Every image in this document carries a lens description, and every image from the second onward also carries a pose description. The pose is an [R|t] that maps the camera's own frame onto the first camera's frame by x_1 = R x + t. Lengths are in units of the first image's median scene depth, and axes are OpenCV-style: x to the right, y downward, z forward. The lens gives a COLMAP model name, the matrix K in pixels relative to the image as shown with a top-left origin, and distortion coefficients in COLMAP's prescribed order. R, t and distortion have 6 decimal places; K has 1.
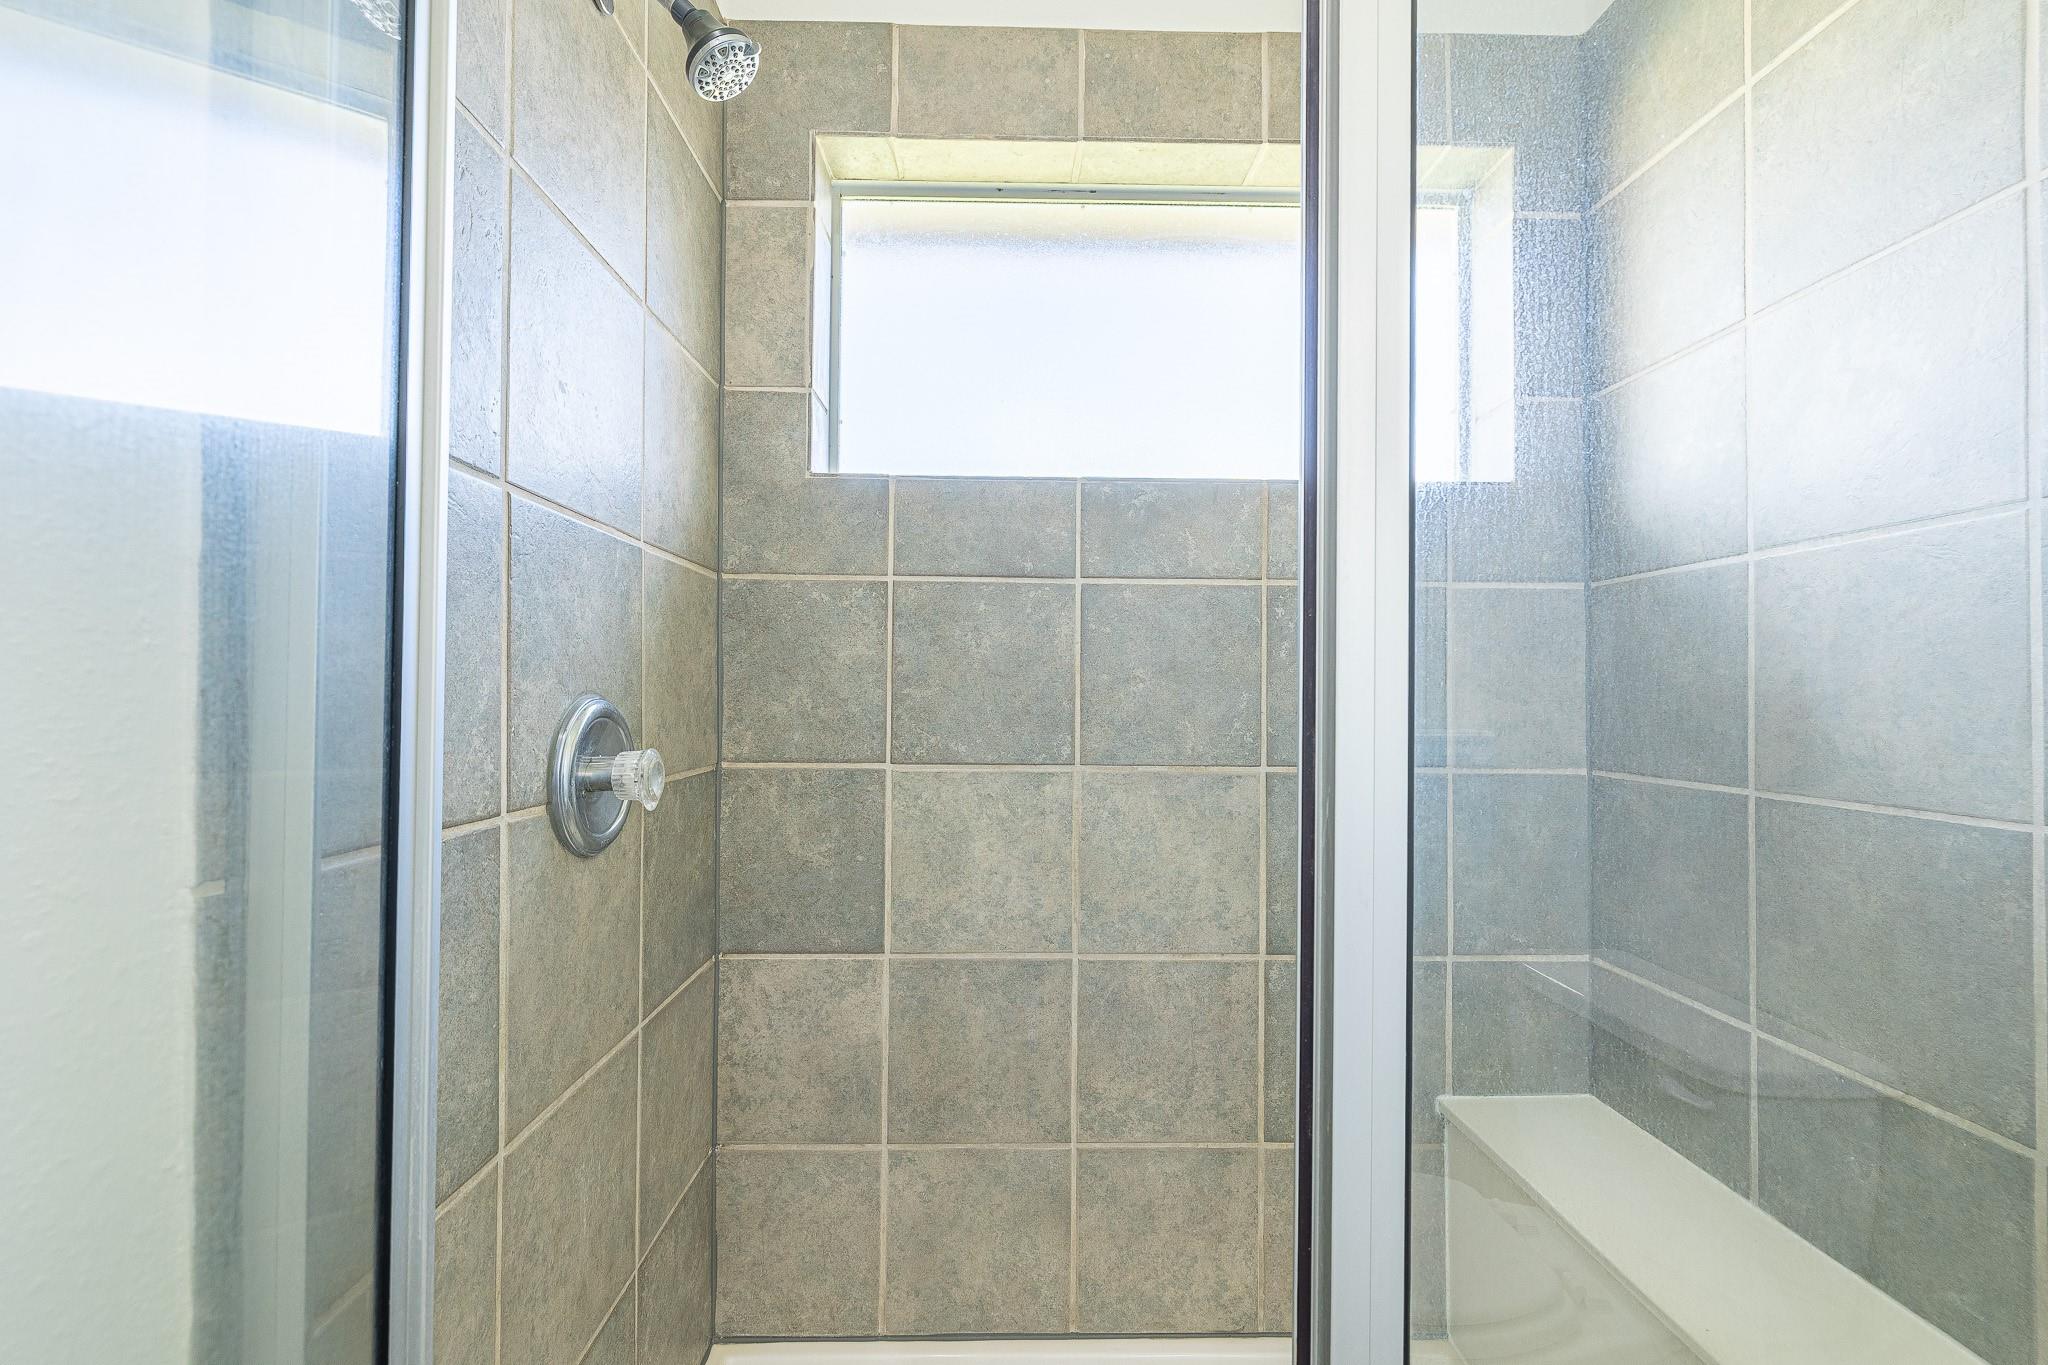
lens RADIAL K [[863.0, 0, 1014.1], [0, 863.0, 681.8], [0, 0, 1]] dist [-0.000241, -0.000370]
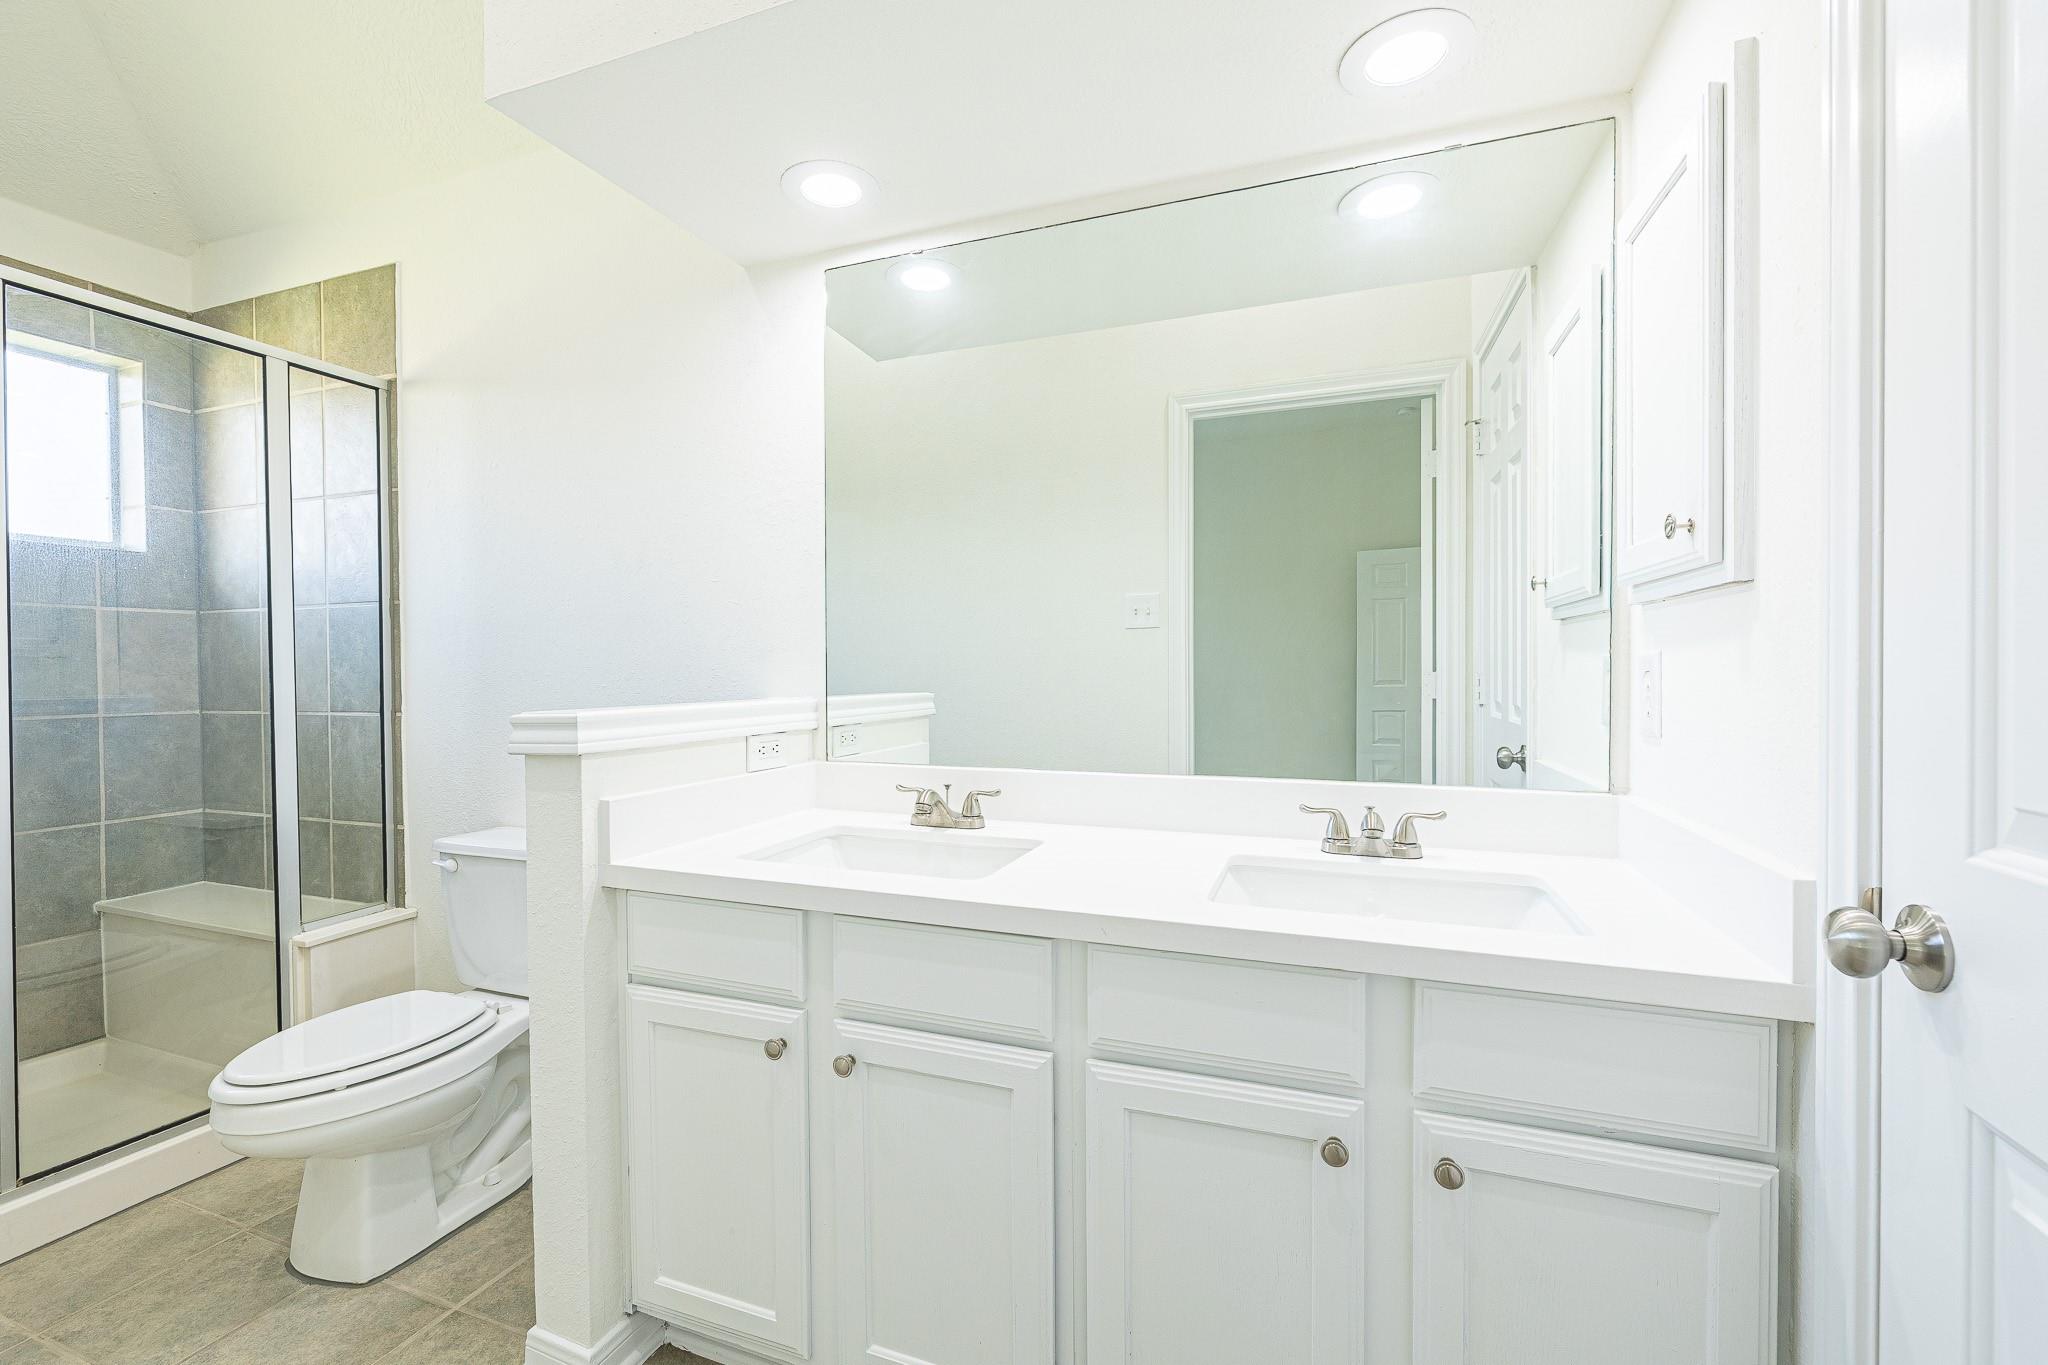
lens RADIAL K [[863.0, 0, 1014.1], [0, 863.0, 681.8], [0, 0, 1]] dist [-0.000241, -0.000370]
pose [[0.377503, -0.022473, 0.925736, -0.407938], [-0.001510, 0.999689, 0.024884, -0.010785], [-0.926007, -0.010792, 0.377352, -1.362272]]
